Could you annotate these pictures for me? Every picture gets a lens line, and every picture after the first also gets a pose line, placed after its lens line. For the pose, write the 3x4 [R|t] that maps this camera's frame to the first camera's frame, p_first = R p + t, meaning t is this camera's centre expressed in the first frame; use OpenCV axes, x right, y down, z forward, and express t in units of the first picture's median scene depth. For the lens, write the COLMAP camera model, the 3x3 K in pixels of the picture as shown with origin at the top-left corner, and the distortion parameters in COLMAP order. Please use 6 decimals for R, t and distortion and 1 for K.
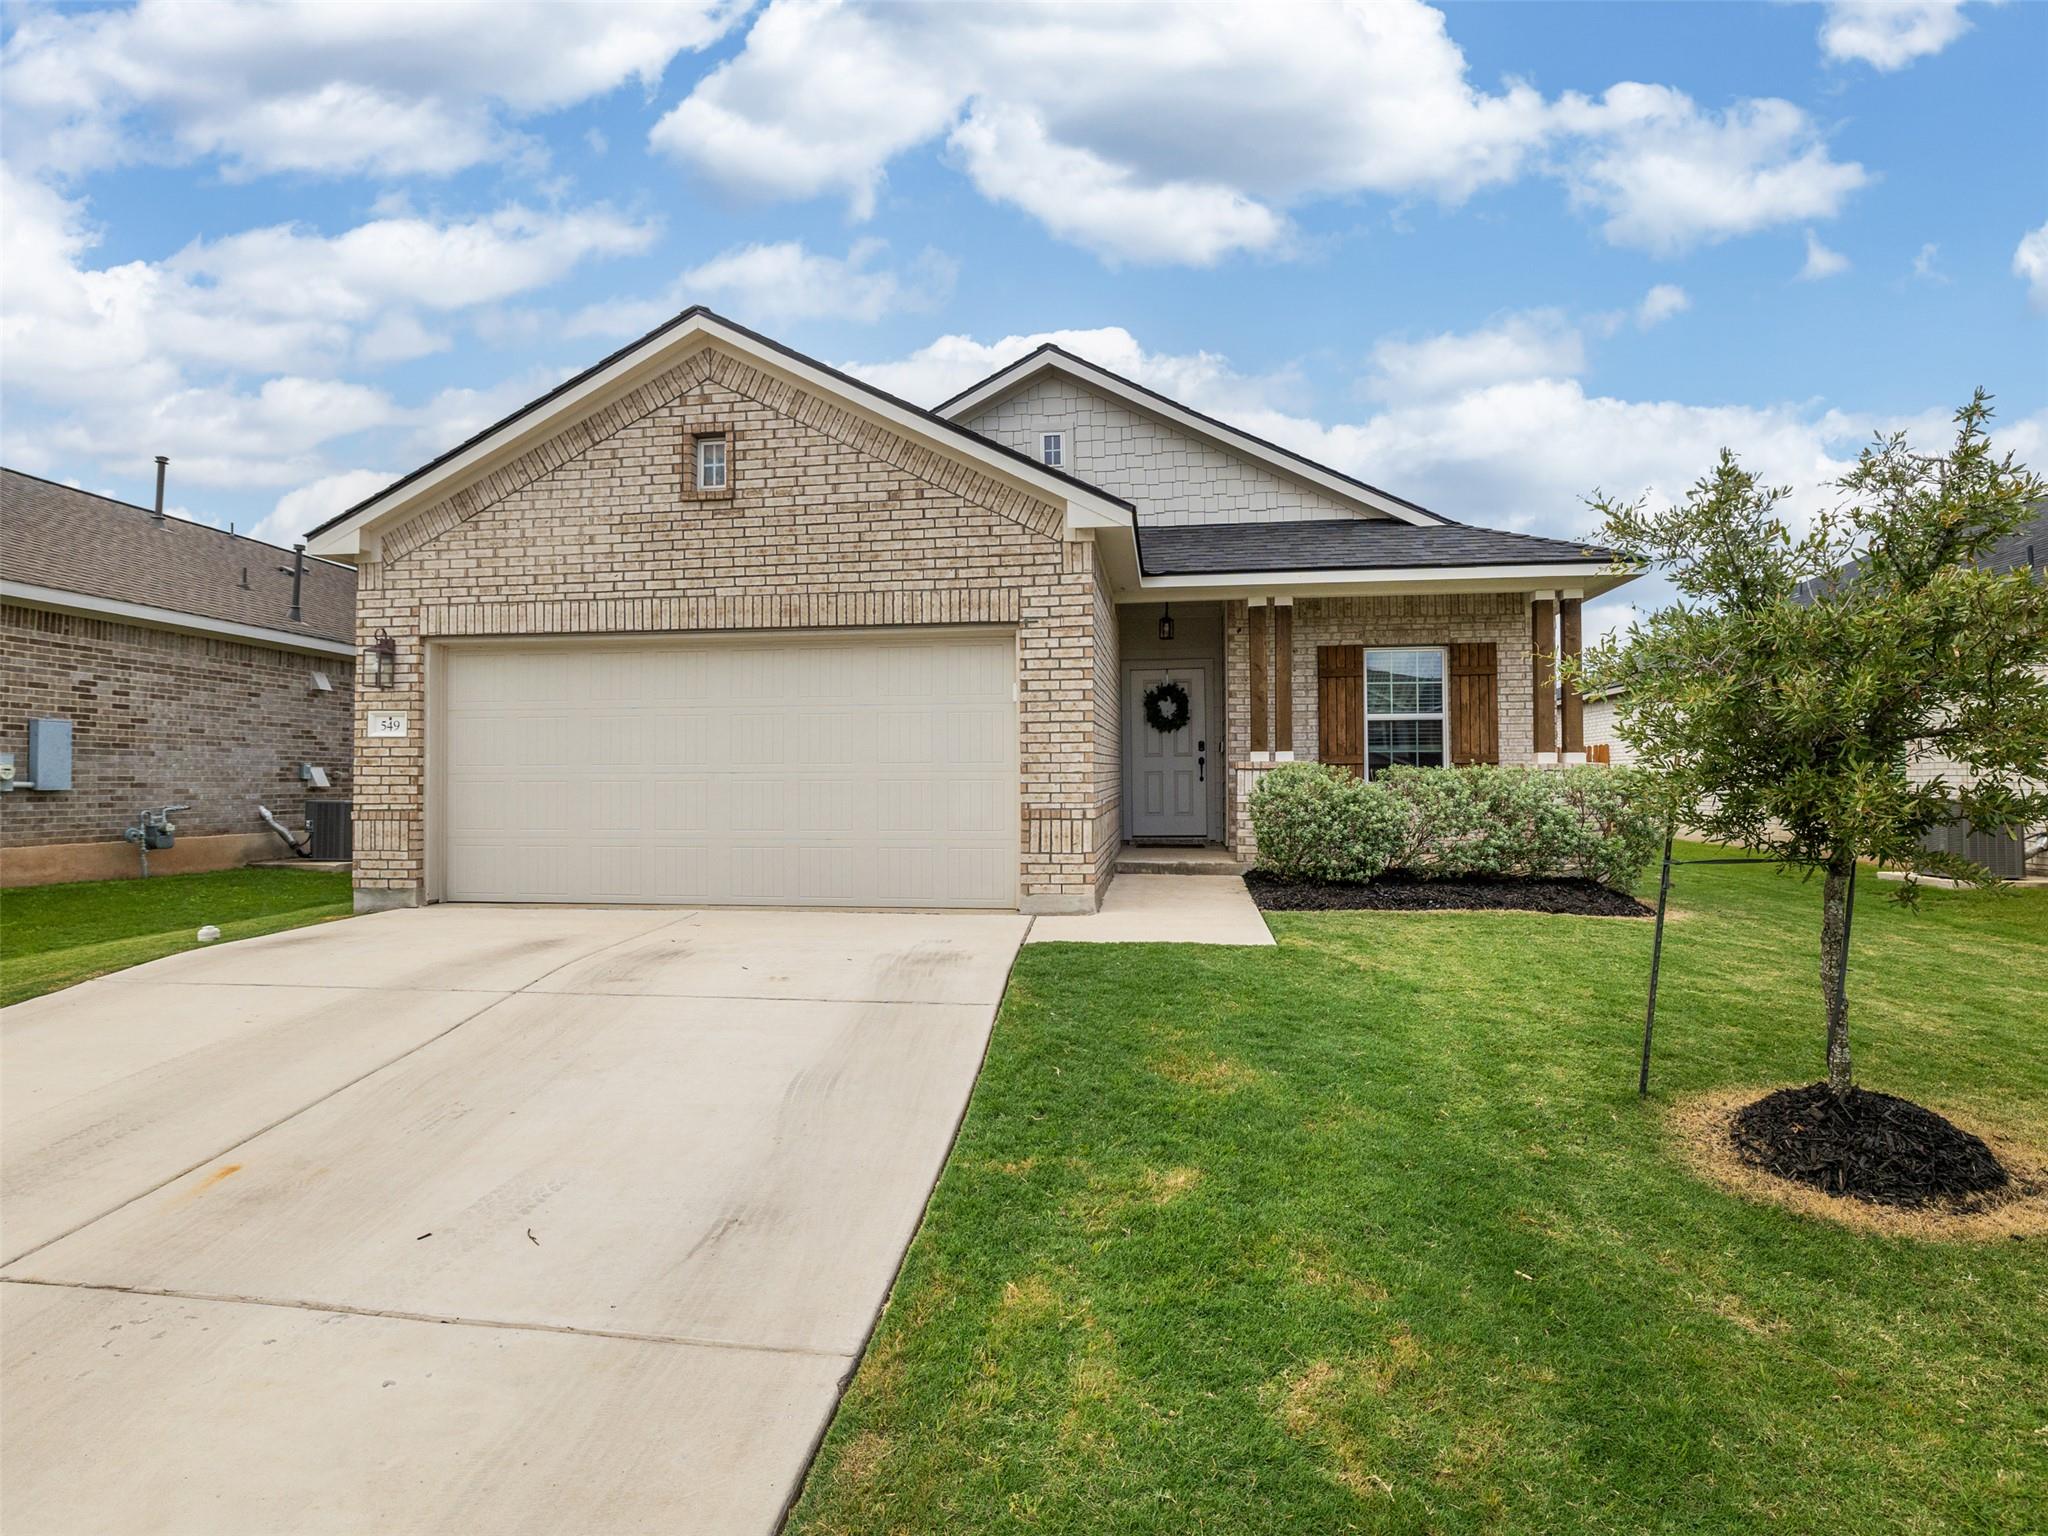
lens RADIAL K [[973.9, 0, 1047.0], [0, 973.9, 717.1], [0, 0, 1]] dist [-0.003702, -0.000276]
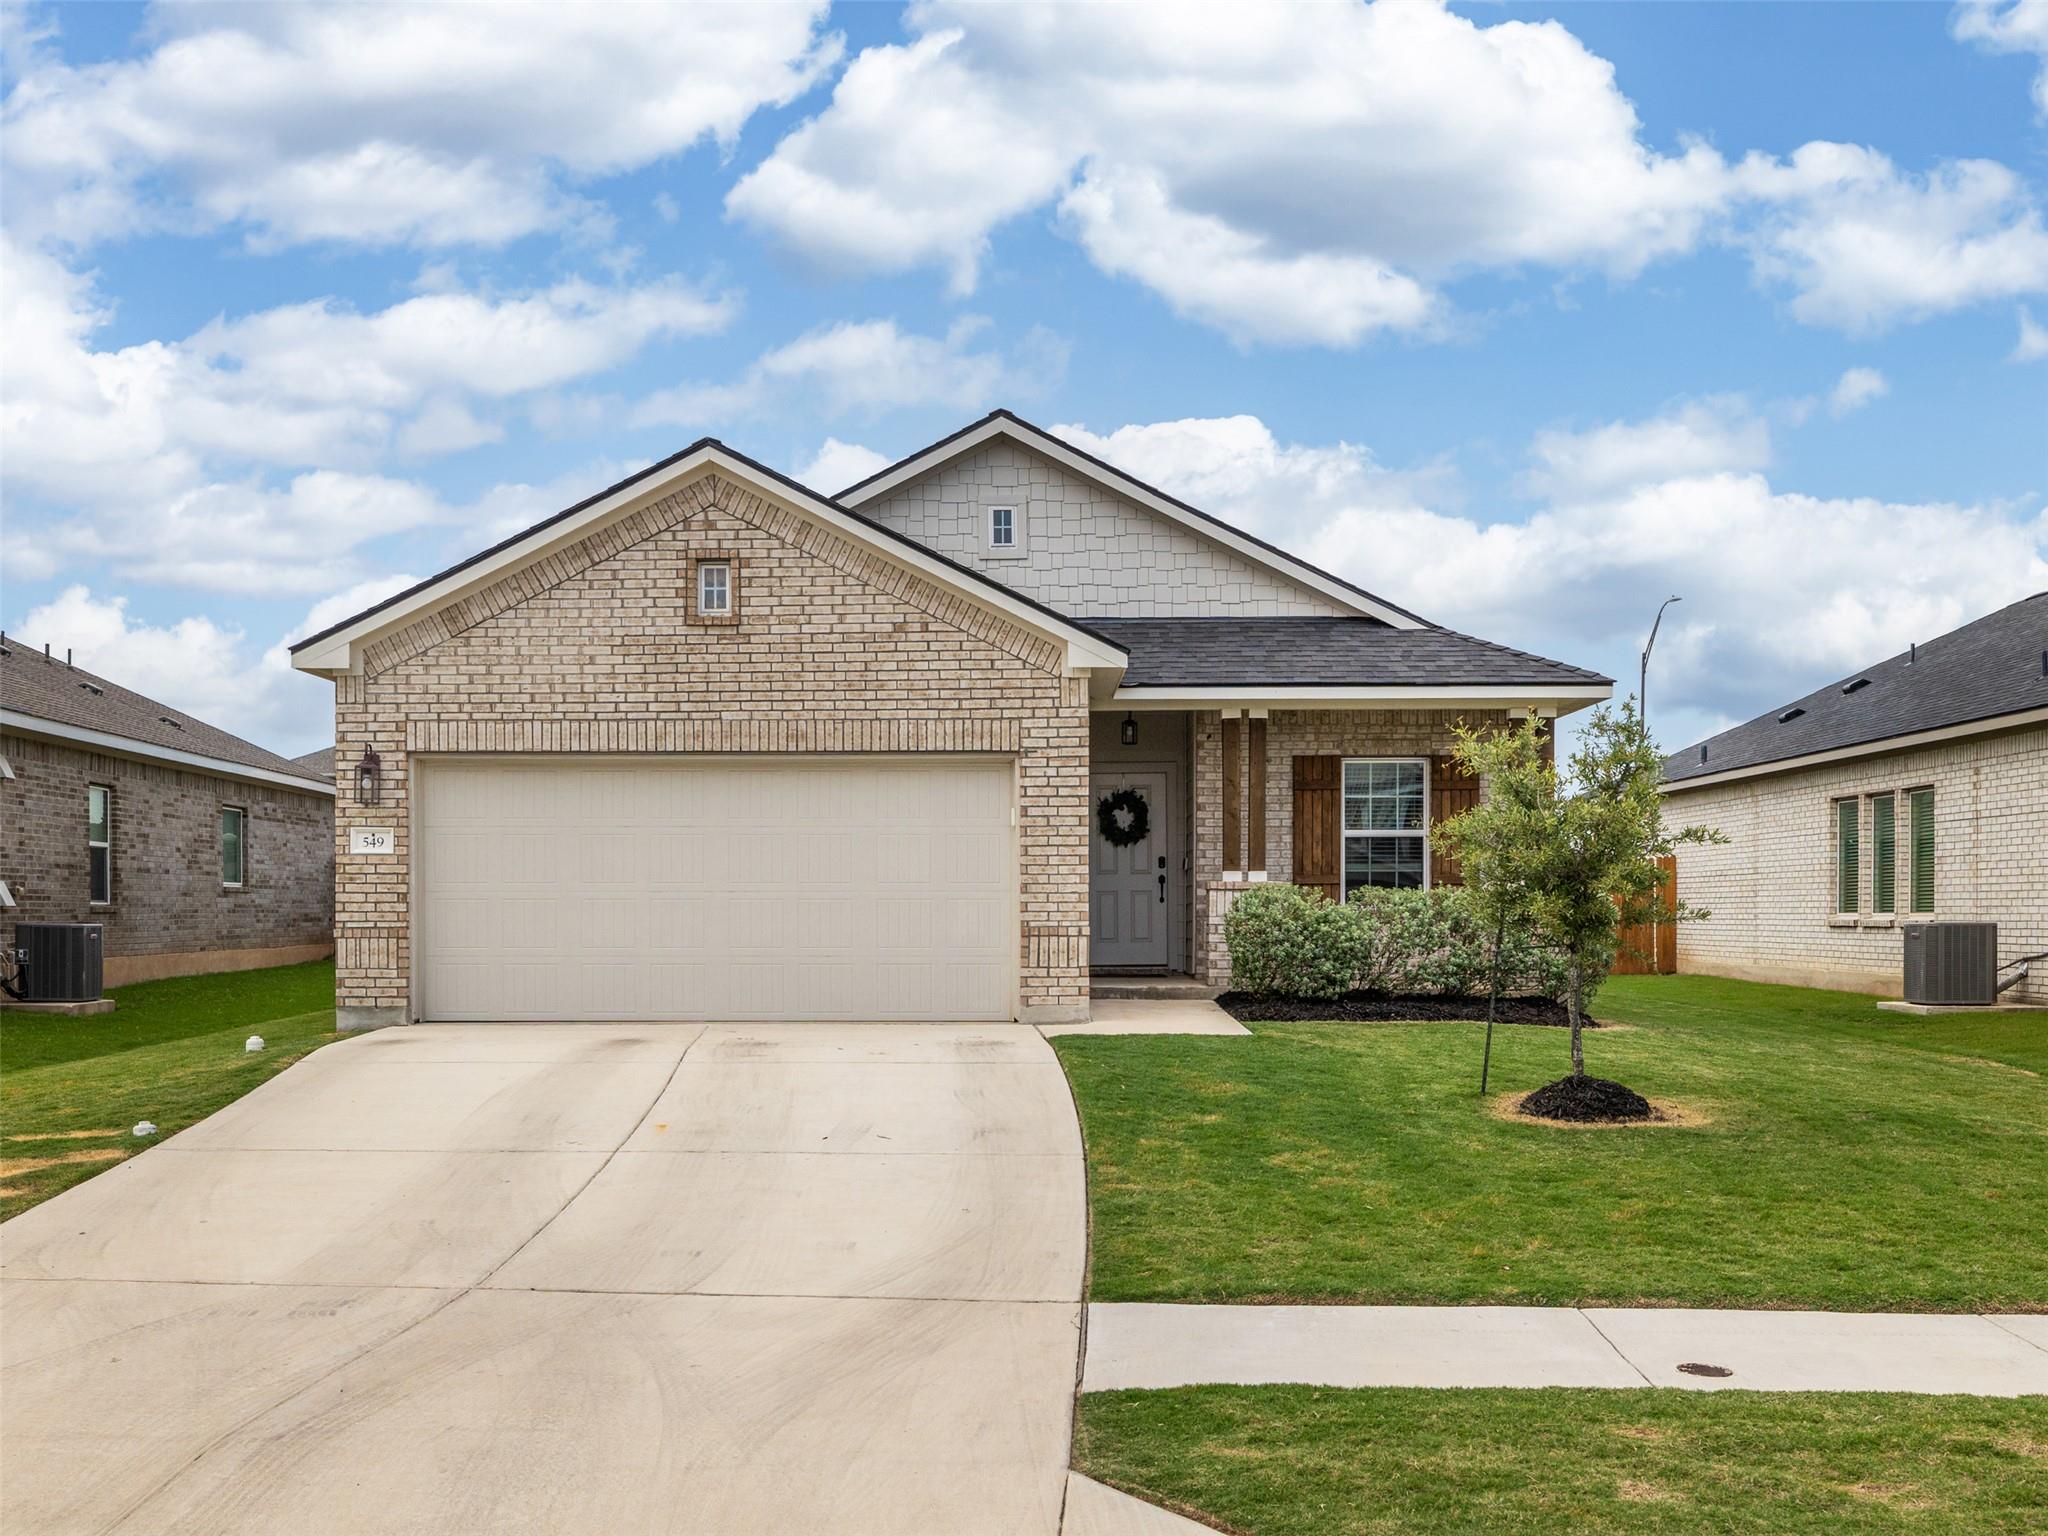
lens RADIAL K [[1775.4, 0, 1019.9], [0, 1775.4, 784.3], [0, 0, 1]] dist [0.000884, 0.001308]
pose [[0.993145, 0.011126, 0.116358, -0.237468], [-0.010804, 0.999936, -0.003400, -0.051343], [-0.116388, 0.002120, 0.993202, -0.871958]]
